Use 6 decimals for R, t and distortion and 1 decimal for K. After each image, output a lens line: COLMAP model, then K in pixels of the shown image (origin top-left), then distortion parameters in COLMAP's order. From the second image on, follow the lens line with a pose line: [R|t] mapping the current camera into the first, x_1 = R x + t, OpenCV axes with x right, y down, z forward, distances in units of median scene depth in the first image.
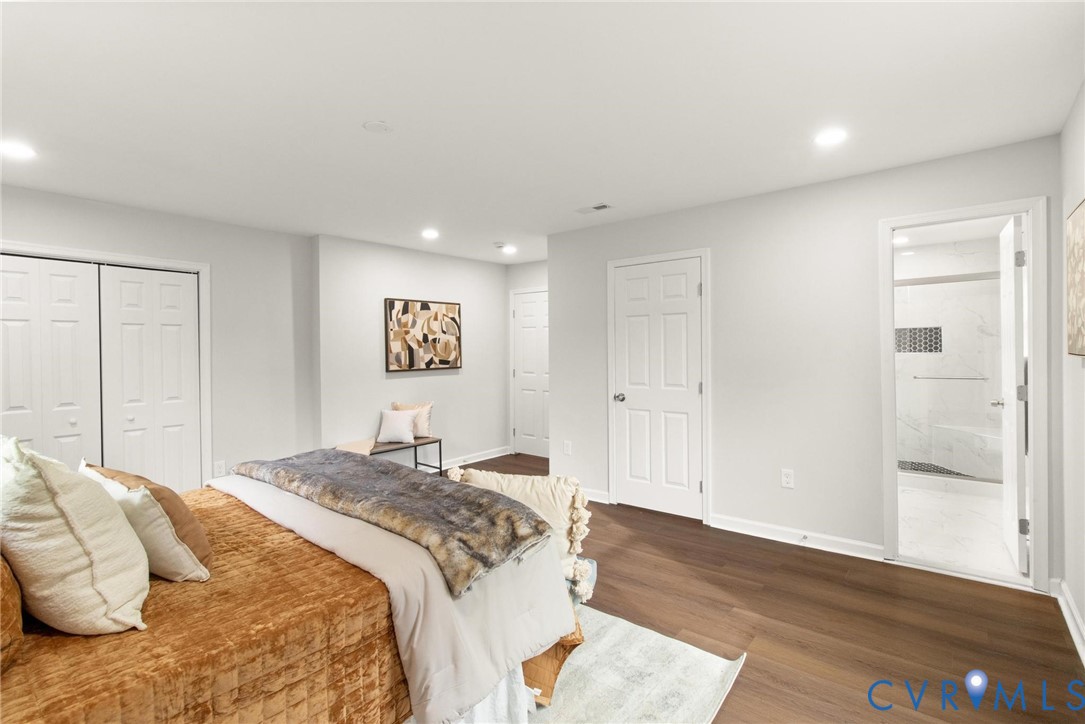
lens RADIAL K [[503.9, 0, 544.8], [0, 503.9, 356.0], [0, 0, 1]] dist [0.001225, -0.000503]
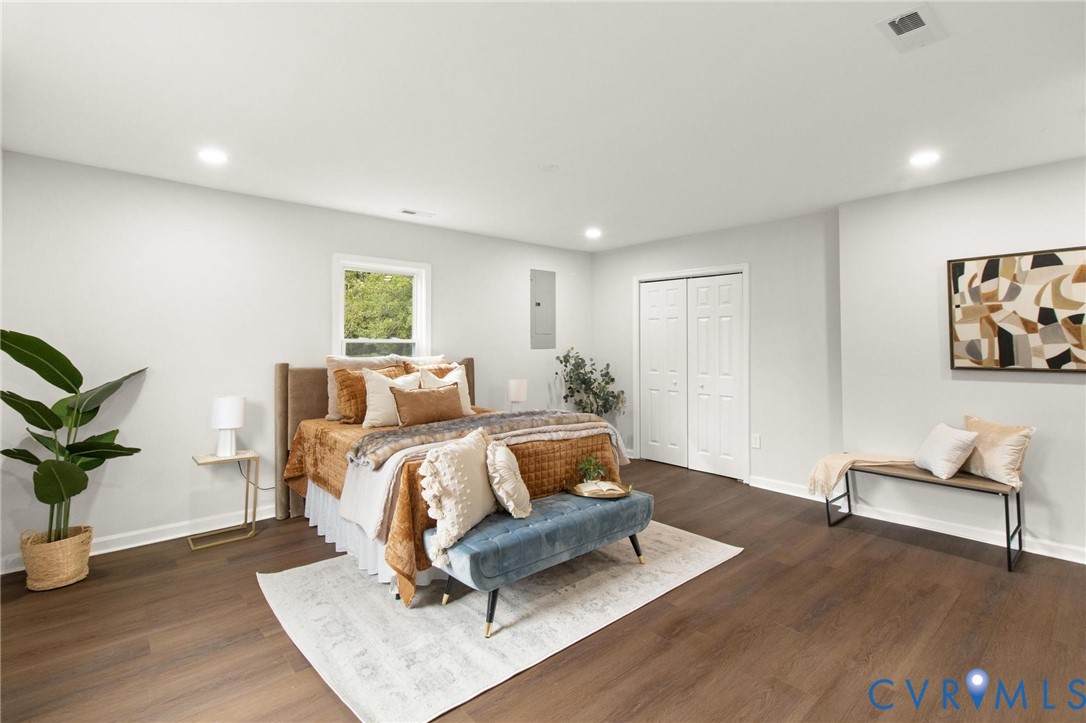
lens RADIAL K [[504.4, 0, 532.0], [0, 504.4, 344.2], [0, 0, 1]] dist [0.001225, -0.000503]
pose [[-0.167379, 0.024097, -0.985598, 0.438570], [-0.002414, 0.999688, 0.024852, -0.016731], [0.985890, 0.006539, -0.167269, 0.541434]]
